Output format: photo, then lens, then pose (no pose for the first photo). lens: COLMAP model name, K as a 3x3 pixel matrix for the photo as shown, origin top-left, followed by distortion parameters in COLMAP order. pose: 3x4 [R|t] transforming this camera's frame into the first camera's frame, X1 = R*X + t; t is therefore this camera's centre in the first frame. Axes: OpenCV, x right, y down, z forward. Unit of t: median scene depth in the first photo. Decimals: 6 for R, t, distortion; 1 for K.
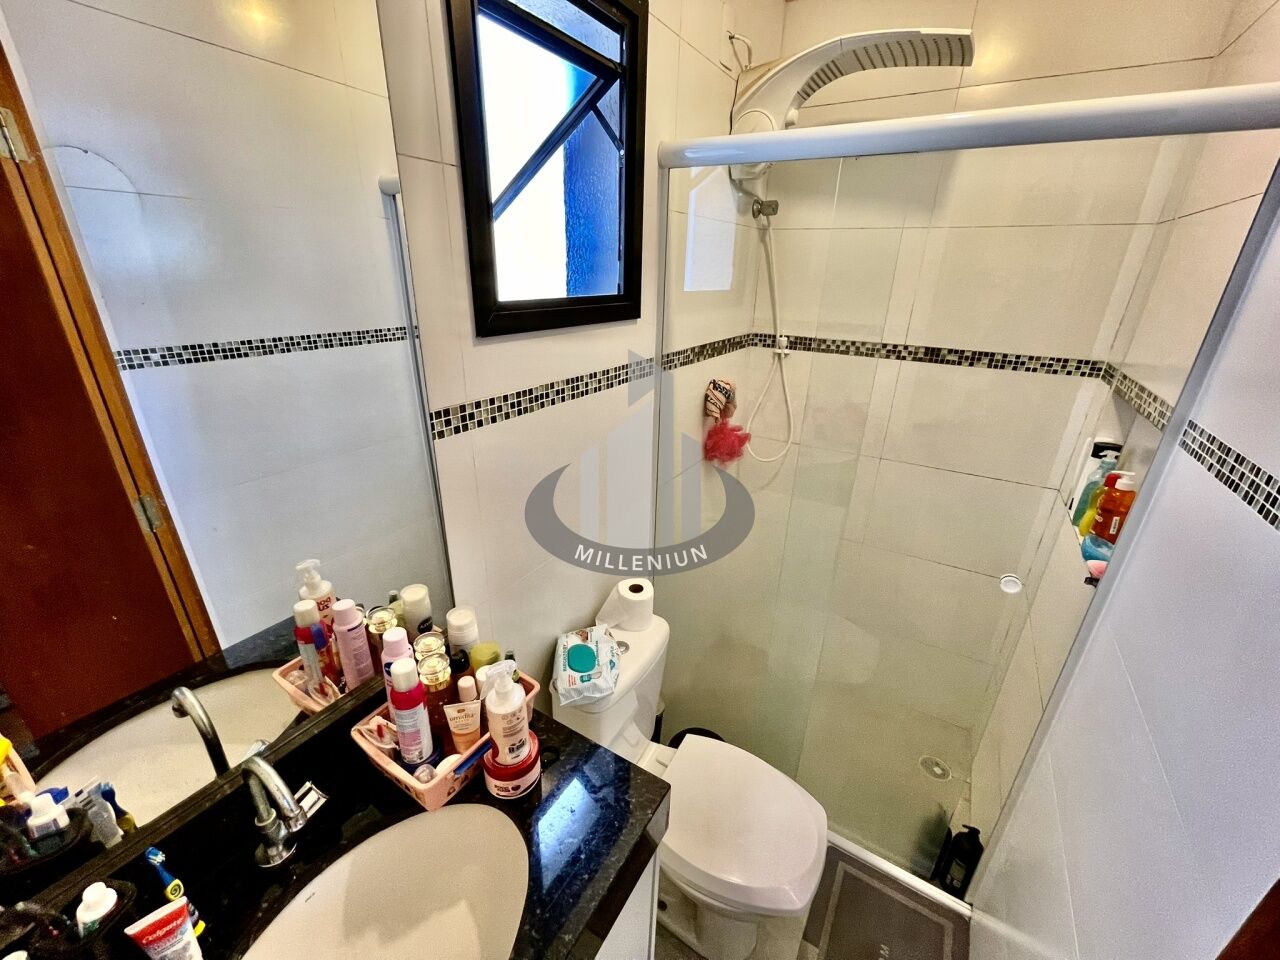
lens RADIAL K [[519.2, 0, 634.9], [0, 519.2, 482.7], [0, 0, 1]] dist [-0.003162, 0.001426]
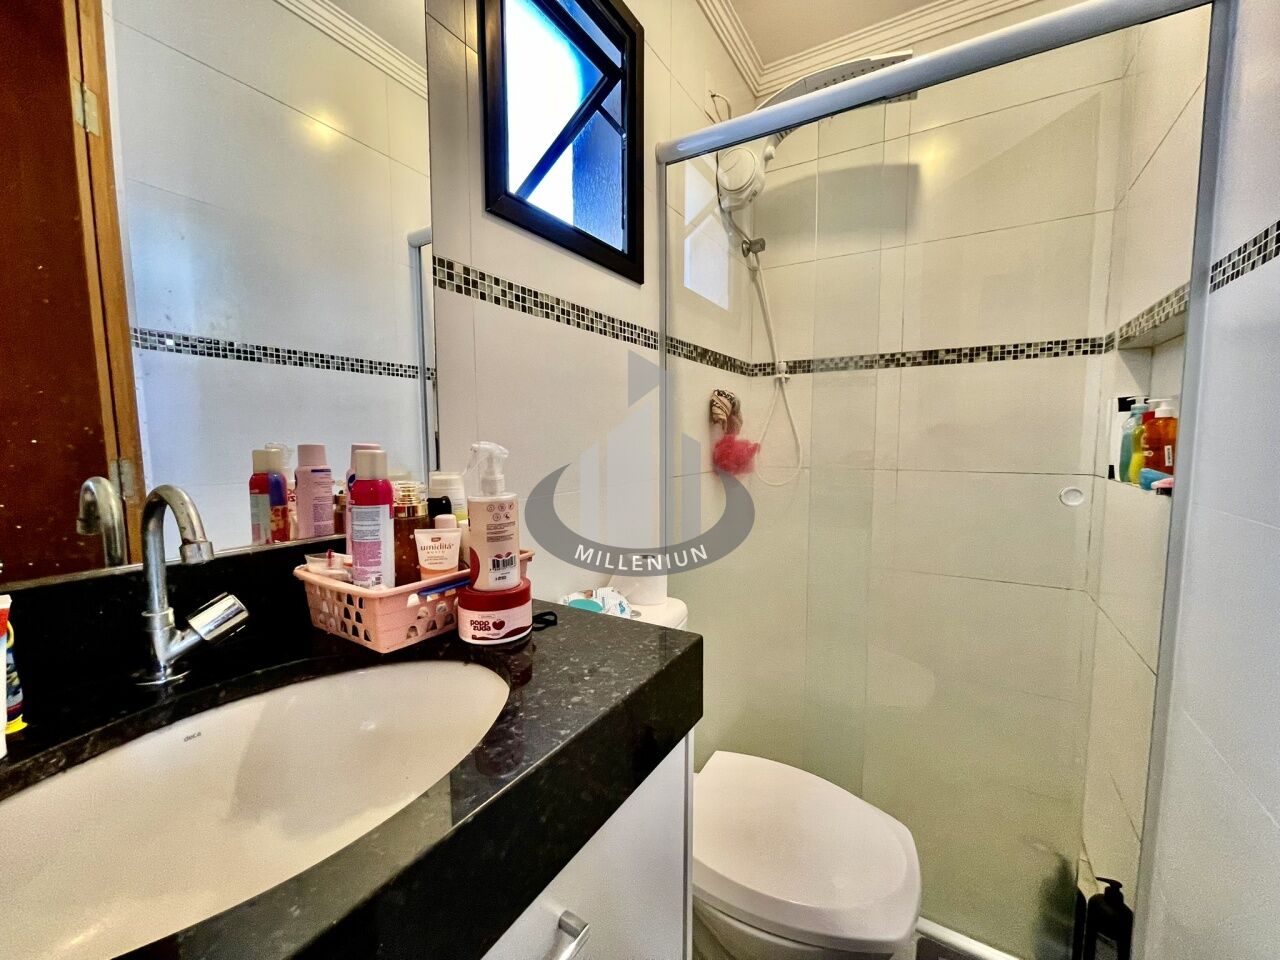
lens RADIAL K [[519.2, 0, 634.3], [0, 519.2, 468.7], [0, 0, 1]] dist [-0.003162, 0.001426]
pose [[0.999728, -0.022984, -0.003922, -0.010521], [0.020711, 0.952636, -0.303407, 0.288613], [0.010710, 0.303243, 0.952853, 0.099738]]
